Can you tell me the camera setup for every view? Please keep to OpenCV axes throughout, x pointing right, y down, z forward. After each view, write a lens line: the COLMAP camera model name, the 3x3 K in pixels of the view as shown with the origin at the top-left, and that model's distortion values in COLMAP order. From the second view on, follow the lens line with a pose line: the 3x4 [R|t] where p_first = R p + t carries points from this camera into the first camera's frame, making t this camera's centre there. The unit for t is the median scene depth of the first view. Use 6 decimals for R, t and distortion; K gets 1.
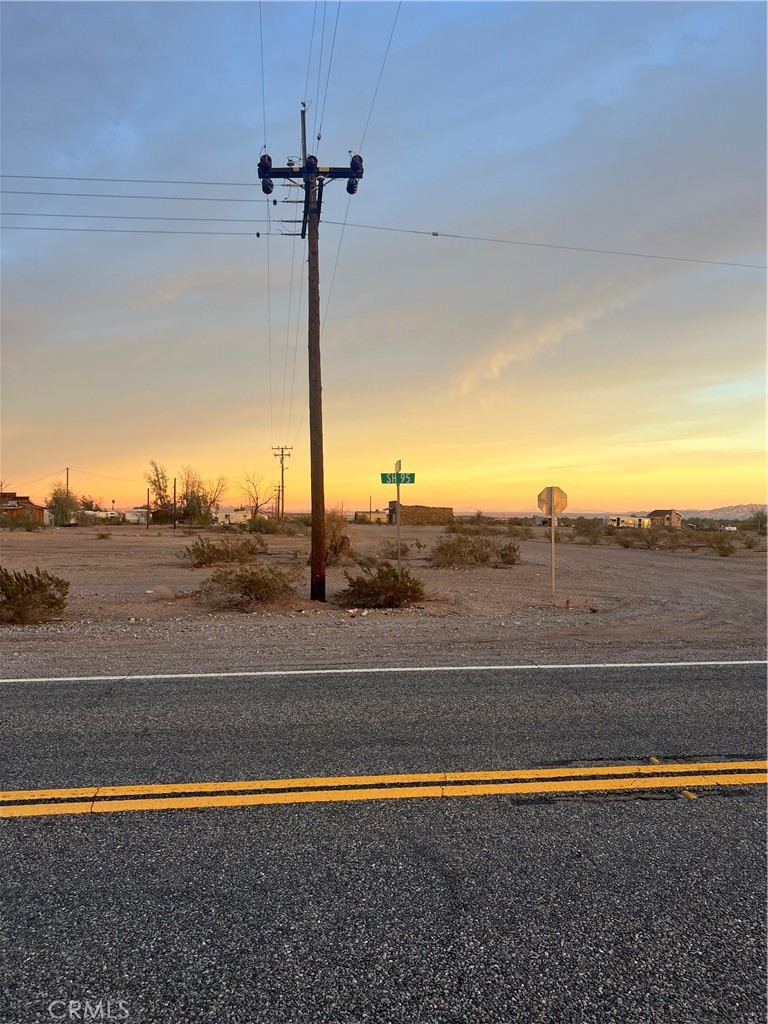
lens RADIAL K [[753.1, 0, 379.1], [0, 753.1, 516.6], [0, 0, 1]] dist [0.043375, -0.055978]
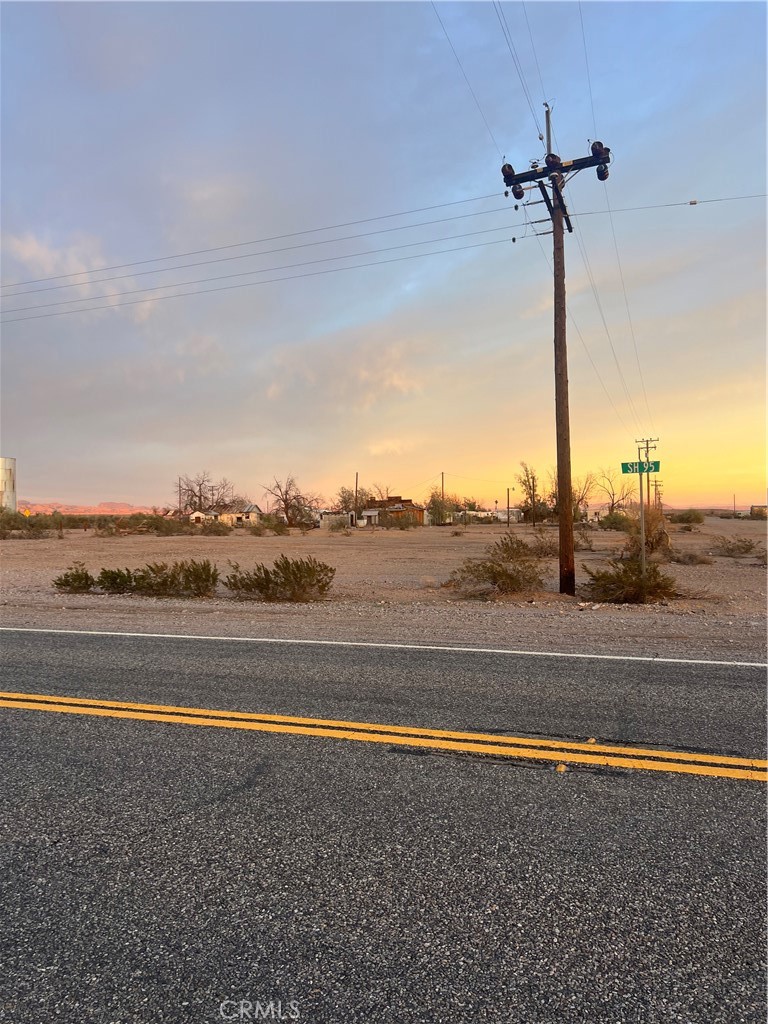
lens RADIAL K [[753.1, 0, 380.3], [0, 753.1, 508.7], [0, 0, 1]] dist [0.043375, -0.055978]
pose [[0.882380, -0.021263, -0.470057, 0.163467], [0.017304, 0.999769, -0.012743, 0.007116], [0.470219, 0.003110, 0.882544, -0.001557]]
